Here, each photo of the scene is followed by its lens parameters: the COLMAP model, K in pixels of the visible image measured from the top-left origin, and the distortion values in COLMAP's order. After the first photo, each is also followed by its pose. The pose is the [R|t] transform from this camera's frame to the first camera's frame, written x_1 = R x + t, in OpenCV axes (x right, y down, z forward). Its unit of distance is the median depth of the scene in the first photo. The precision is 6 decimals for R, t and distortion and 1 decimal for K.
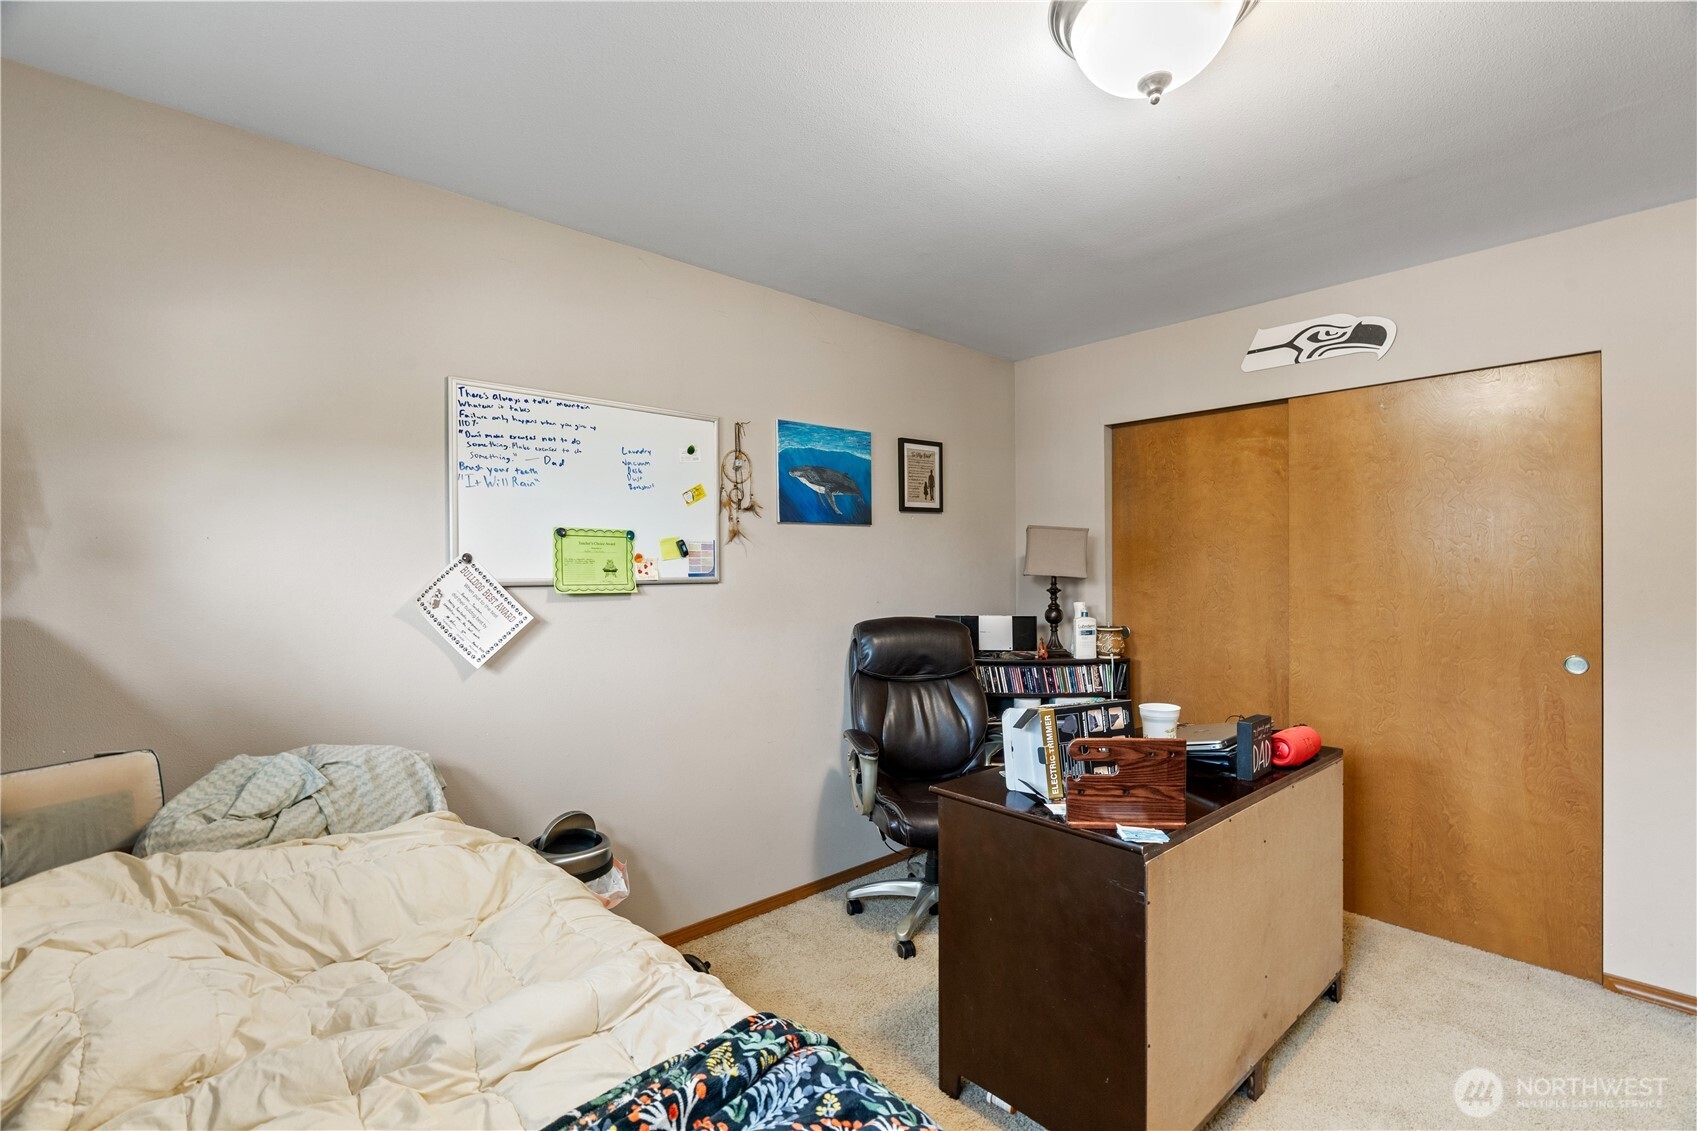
lens RADIAL K [[766.6, 0, 845.8], [0, 766.6, 564.9], [0, 0, 1]] dist [-0.003024, 0.000387]
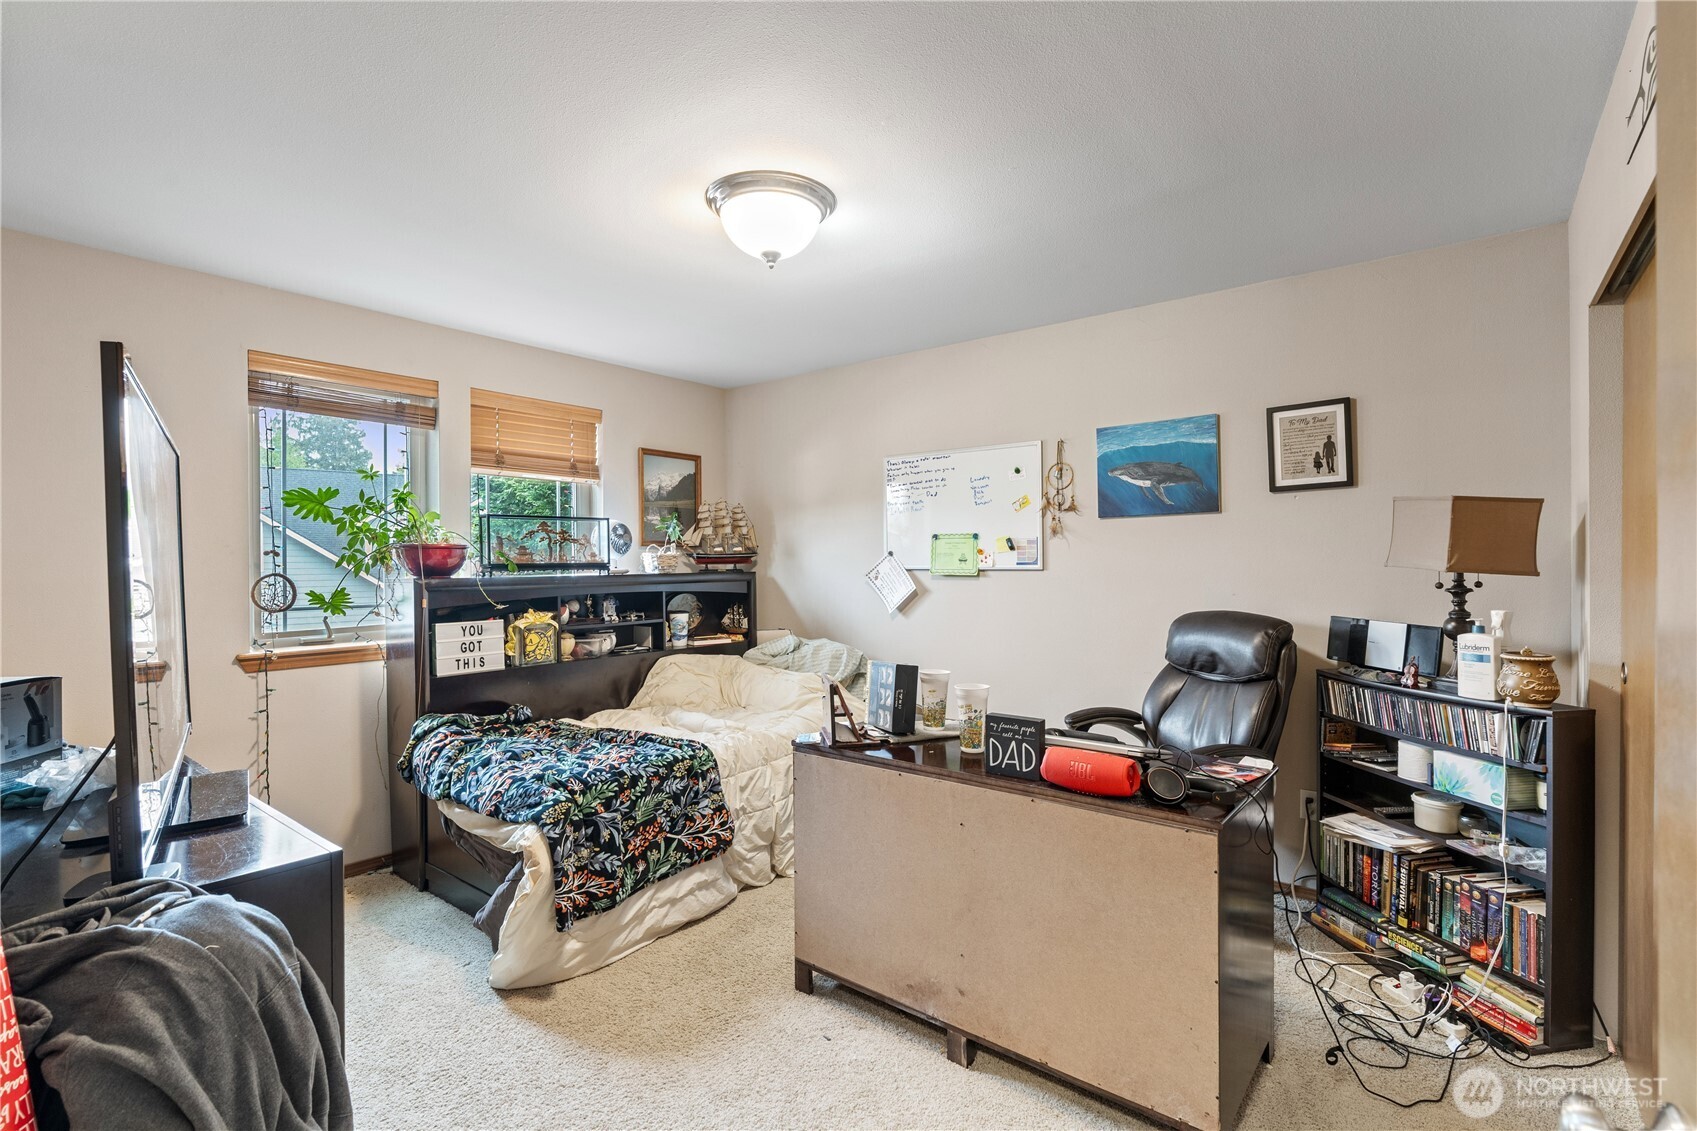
lens RADIAL K [[766.6, 0, 848.5], [0, 766.6, 567.7], [0, 0, 1]] dist [-0.003024, 0.000387]
pose [[0.176694, 0.009759, -0.984218, 0.973726], [0.007427, 0.999909, 0.011248, 0.002580], [0.984238, -0.009297, 0.176605, 0.430467]]
